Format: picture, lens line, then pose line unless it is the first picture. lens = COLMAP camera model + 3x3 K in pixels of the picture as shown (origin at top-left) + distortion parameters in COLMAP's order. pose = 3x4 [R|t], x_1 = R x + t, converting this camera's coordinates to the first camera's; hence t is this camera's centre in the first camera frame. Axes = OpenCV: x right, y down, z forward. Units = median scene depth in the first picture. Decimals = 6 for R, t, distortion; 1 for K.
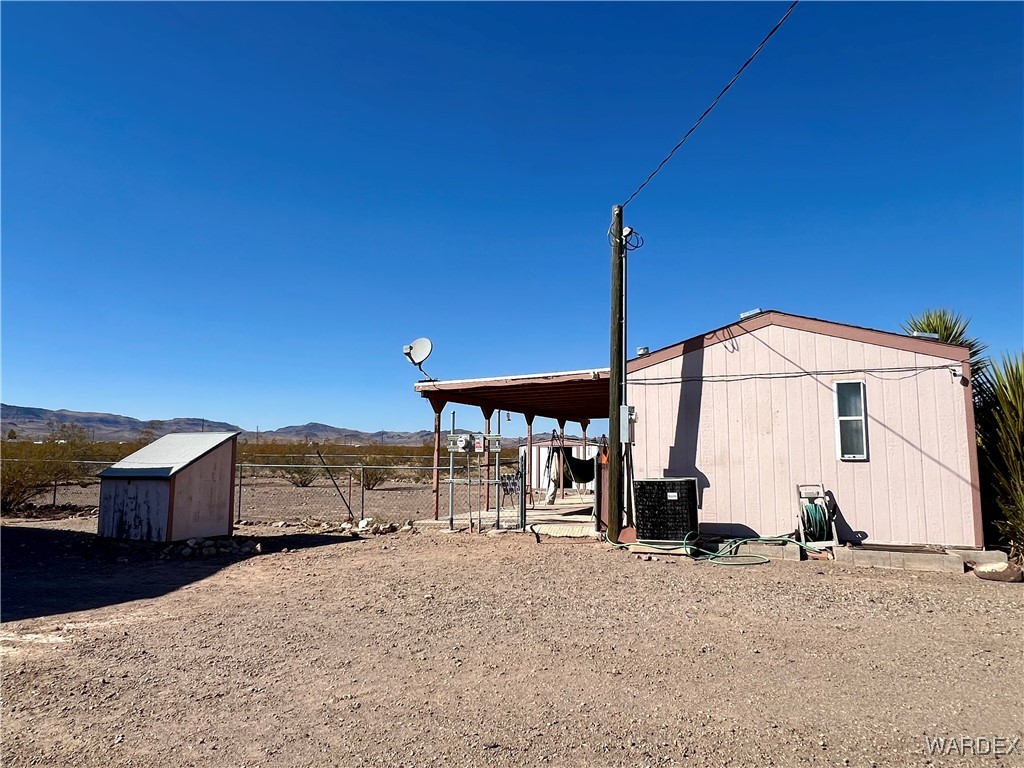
lens RADIAL K [[660.2, 0, 505.9], [0, 660.2, 388.3], [0, 0, 1]] dist [-0.001932, 0.006353]
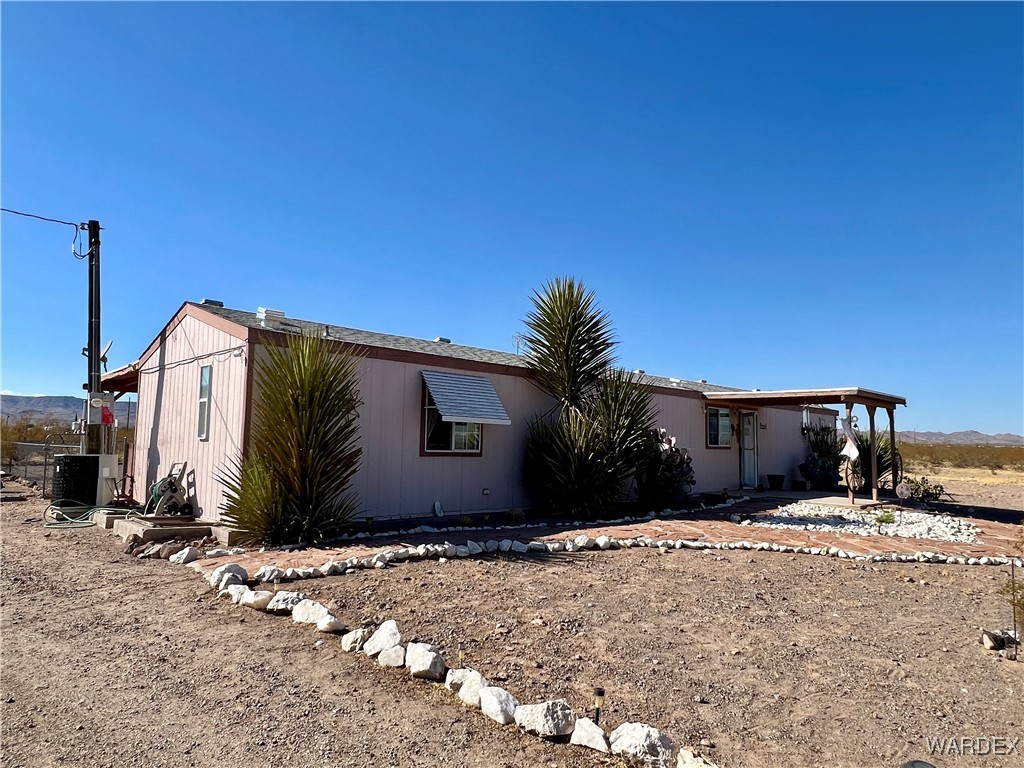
lens RADIAL K [[660.2, 0, 510.4], [0, 660.2, 379.6], [0, 0, 1]] dist [-0.001932, 0.006353]
pose [[0.929224, -0.027358, -0.368504, 1.253853], [0.026145, 0.999624, -0.008285, 0.032099], [0.368592, -0.001937, 0.929589, 0.184805]]
